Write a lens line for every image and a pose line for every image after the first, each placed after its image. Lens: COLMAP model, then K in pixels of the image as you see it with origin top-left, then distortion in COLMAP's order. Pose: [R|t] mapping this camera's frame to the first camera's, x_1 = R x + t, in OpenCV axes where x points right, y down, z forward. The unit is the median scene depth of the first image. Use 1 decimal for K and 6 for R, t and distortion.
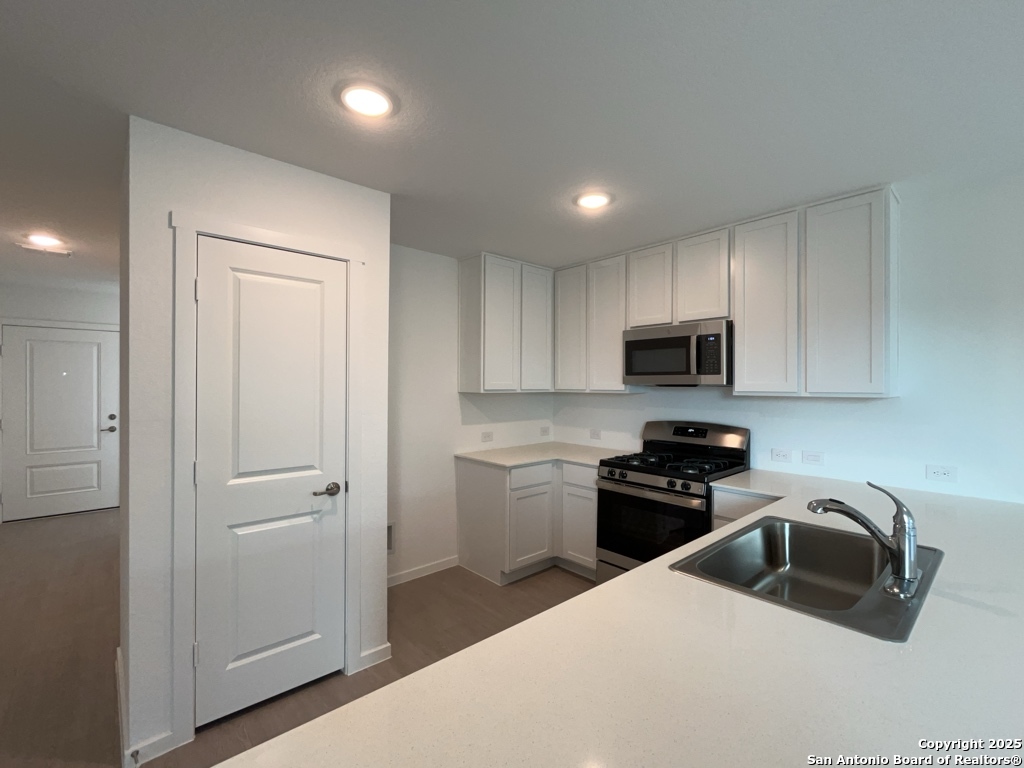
lens RADIAL K [[446.8, 0, 507.7], [0, 446.8, 381.5], [0, 0, 1]] dist [-0.004743, 0.001254]
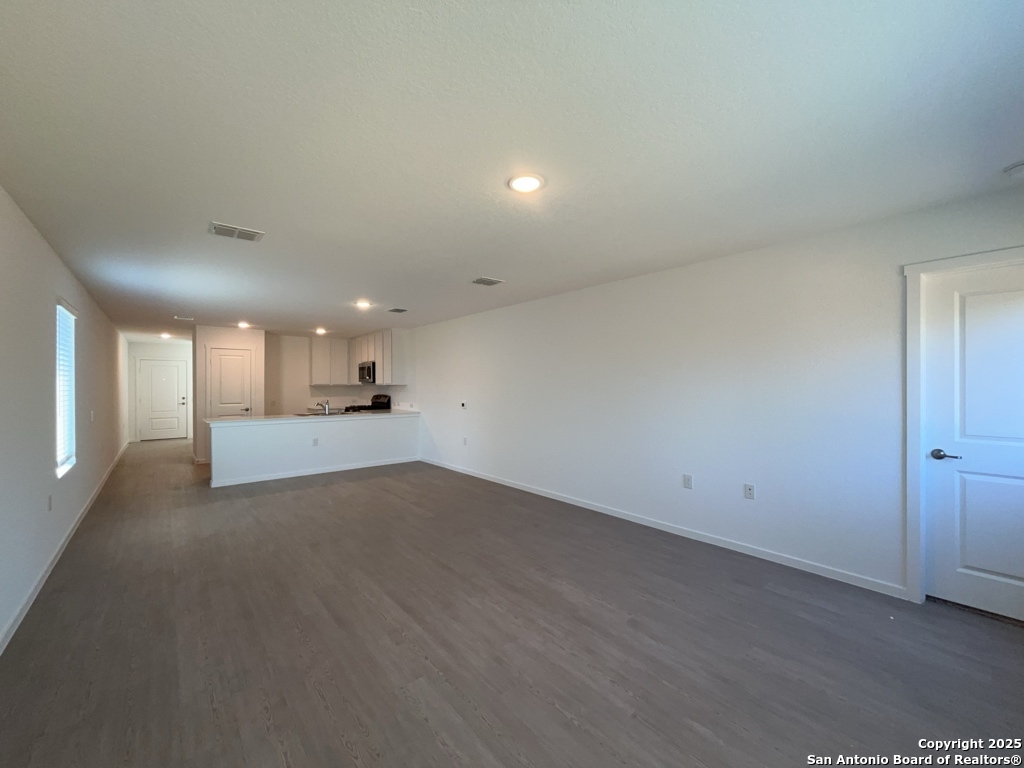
lens RADIAL K [[420.7, 0, 513.9], [0, 420.7, 385.7], [0, 0, 1]] dist [-0.001621, -0.001195]
pose [[0.999556, -0.008276, -0.028618, 1.434407], [0.008620, 0.999892, 0.011908, 0.007877], [0.028516, -0.012149, 0.999519, -1.822832]]
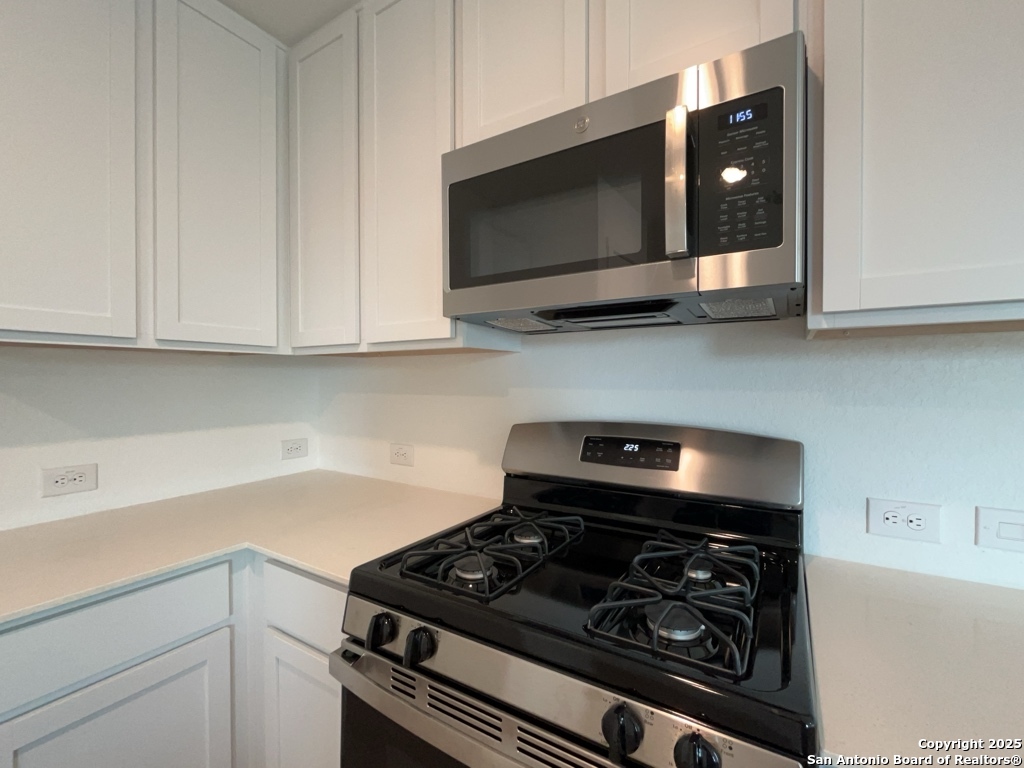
lens RADIAL K [[446.8, 0, 517.0], [0, 446.8, 384.9], [0, 0, 1]] dist [-0.004743, 0.001254]
pose [[0.954183, -0.006575, 0.299153, 0.222199], [0.000391, 0.999785, 0.020724, 0.053314], [-0.299225, -0.019658, 0.953980, 0.704236]]
